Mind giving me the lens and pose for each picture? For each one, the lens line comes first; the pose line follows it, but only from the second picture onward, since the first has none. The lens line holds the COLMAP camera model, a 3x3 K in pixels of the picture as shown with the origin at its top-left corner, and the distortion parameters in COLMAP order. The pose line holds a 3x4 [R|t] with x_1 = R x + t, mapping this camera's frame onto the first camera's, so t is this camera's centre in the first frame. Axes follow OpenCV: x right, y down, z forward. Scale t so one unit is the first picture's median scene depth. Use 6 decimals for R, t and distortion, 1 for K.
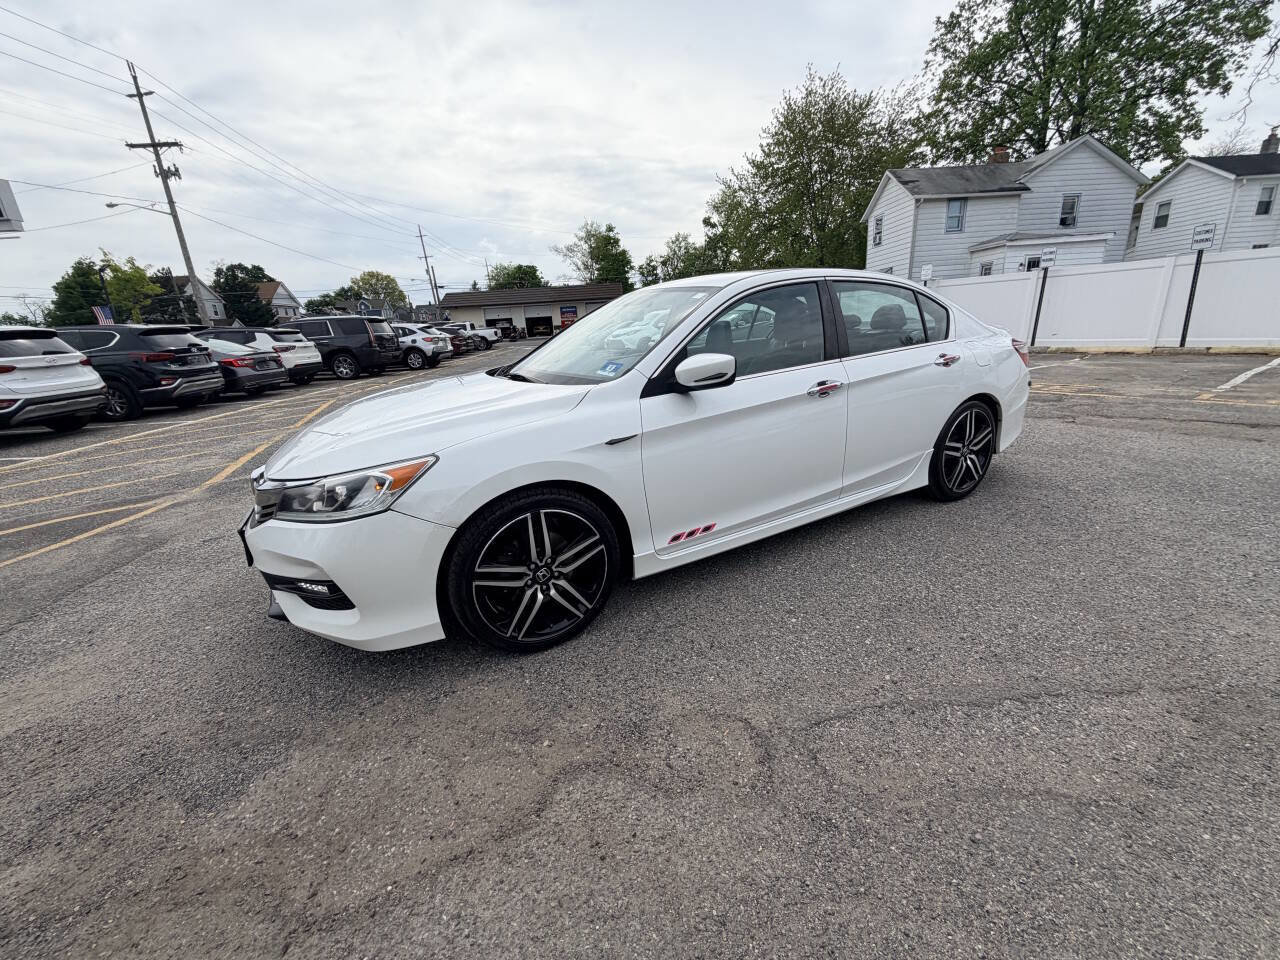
lens RADIAL K [[507.7, 0, 637.6], [0, 507.7, 480.3], [0, 0, 1]] dist [-0.000346, 0.000082]
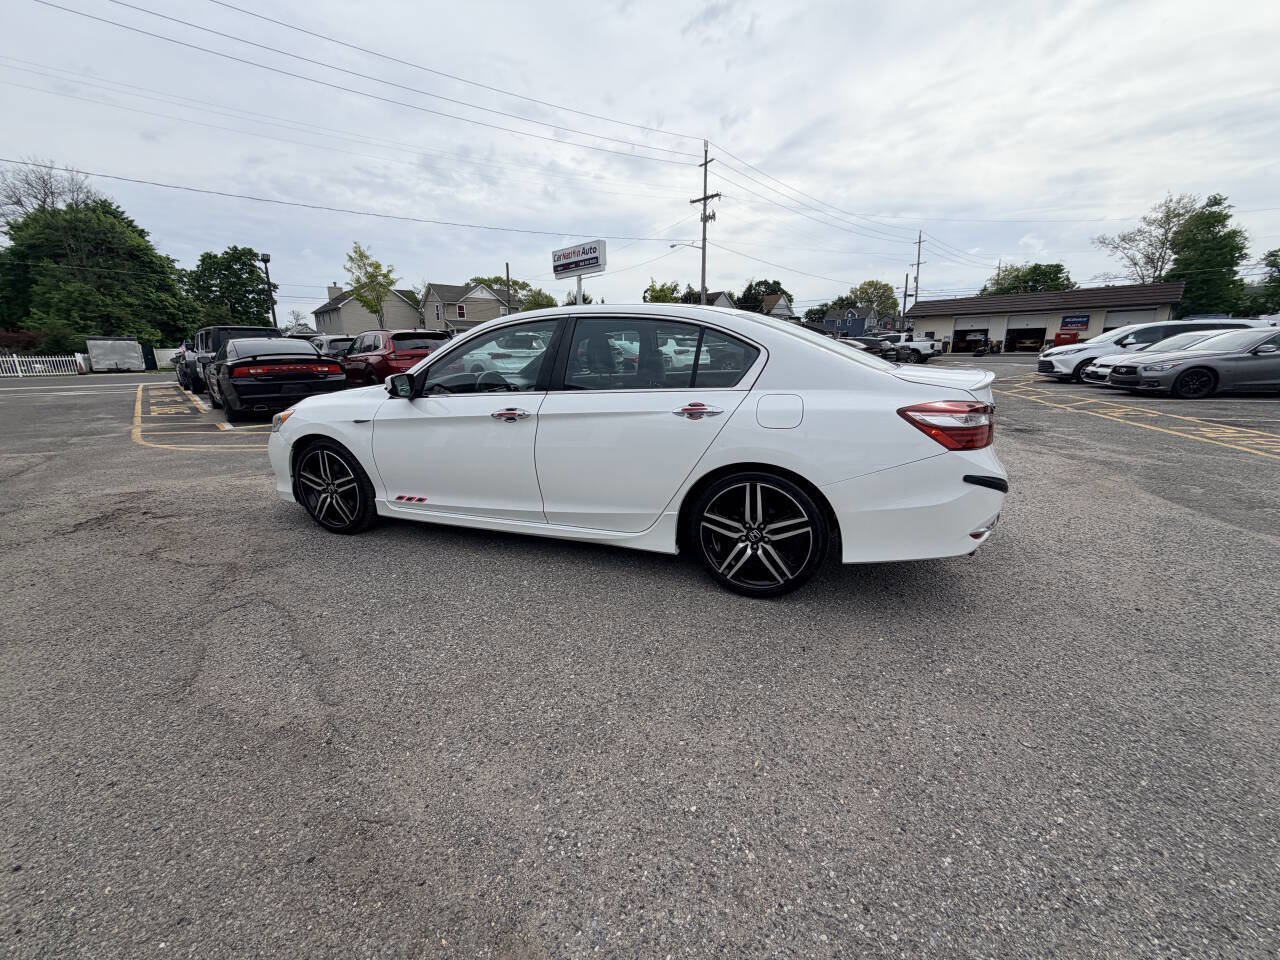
lens RADIAL K [[507.7, 0, 638.1], [0, 507.7, 480.7], [0, 0, 1]] dist [-0.000346, 0.000082]
pose [[0.640104, 0.237334, -0.730712, 0.180211], [-0.246802, 0.964202, 0.096973, -0.027963], [0.727569, 0.118268, 0.675763, 0.058944]]
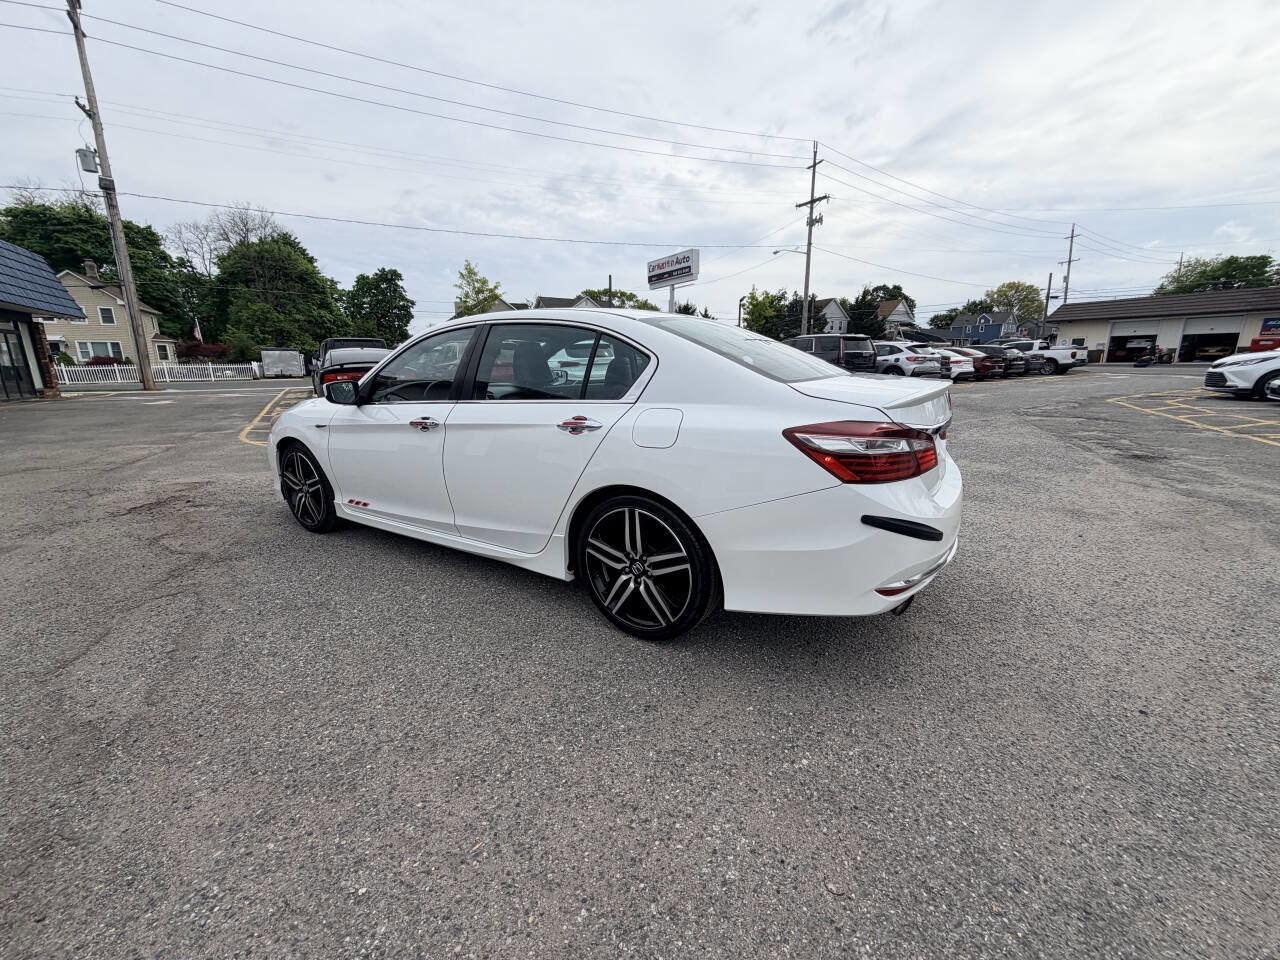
lens RADIAL K [[507.7, 0, 638.4], [0, 507.7, 480.8], [0, 0, 1]] dist [-0.000346, 0.000082]
pose [[0.472626, 0.251799, -0.844525, 0.199139], [-0.271848, 0.953234, 0.132076, -0.042864], [0.838286, 0.167160, 0.518974, 0.106965]]
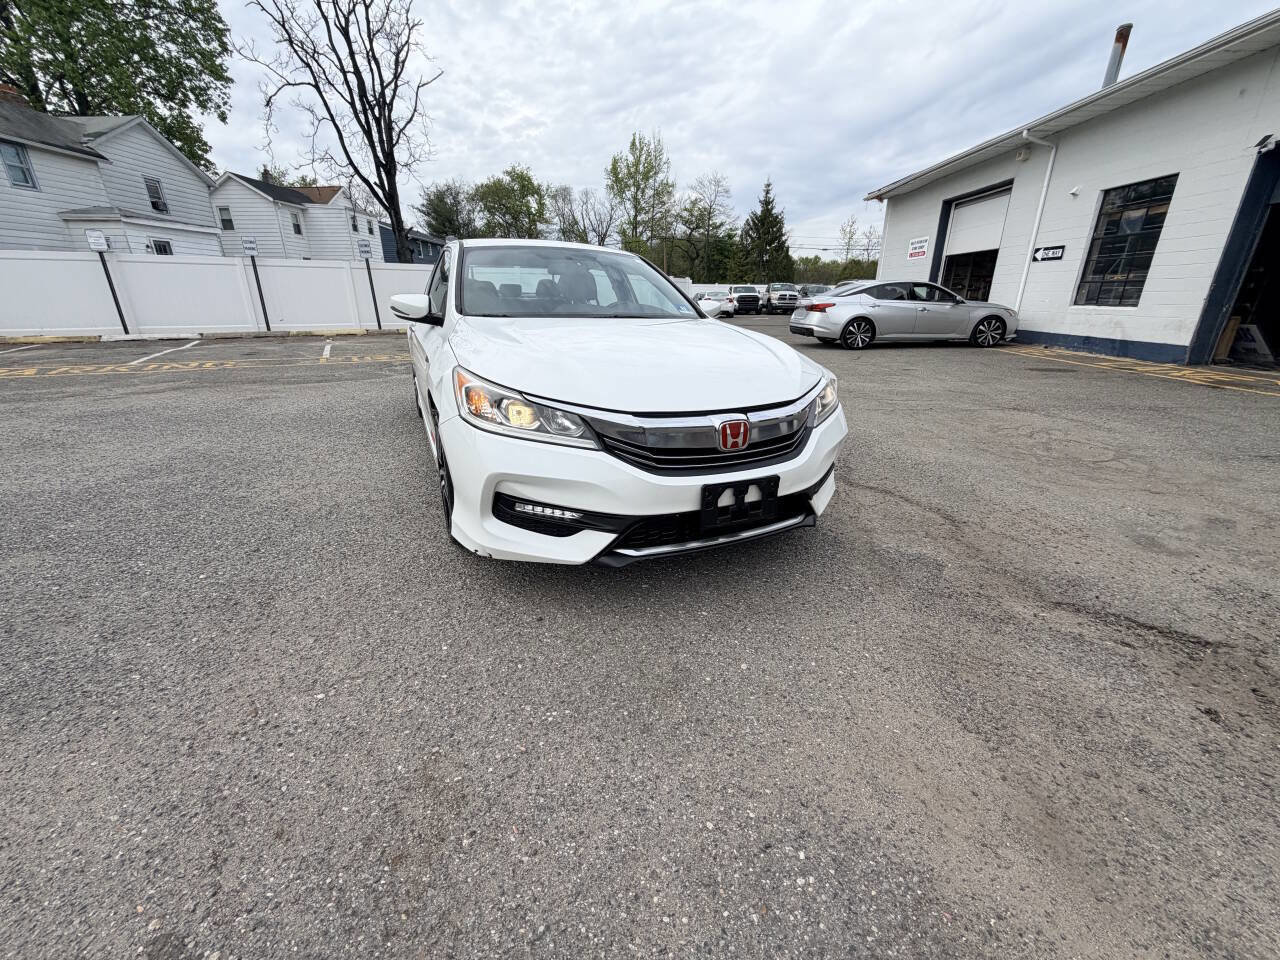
lens RADIAL K [[507.7, 0, 635.0], [0, 507.7, 482.1], [0, 0, 1]] dist [-0.000346, 0.000082]
pose [[0.086895, -0.289777, 0.953141, -0.177580], [0.277602, 0.925907, 0.256189, -0.020439], [-0.956758, 0.242333, 0.160900, 0.117978]]
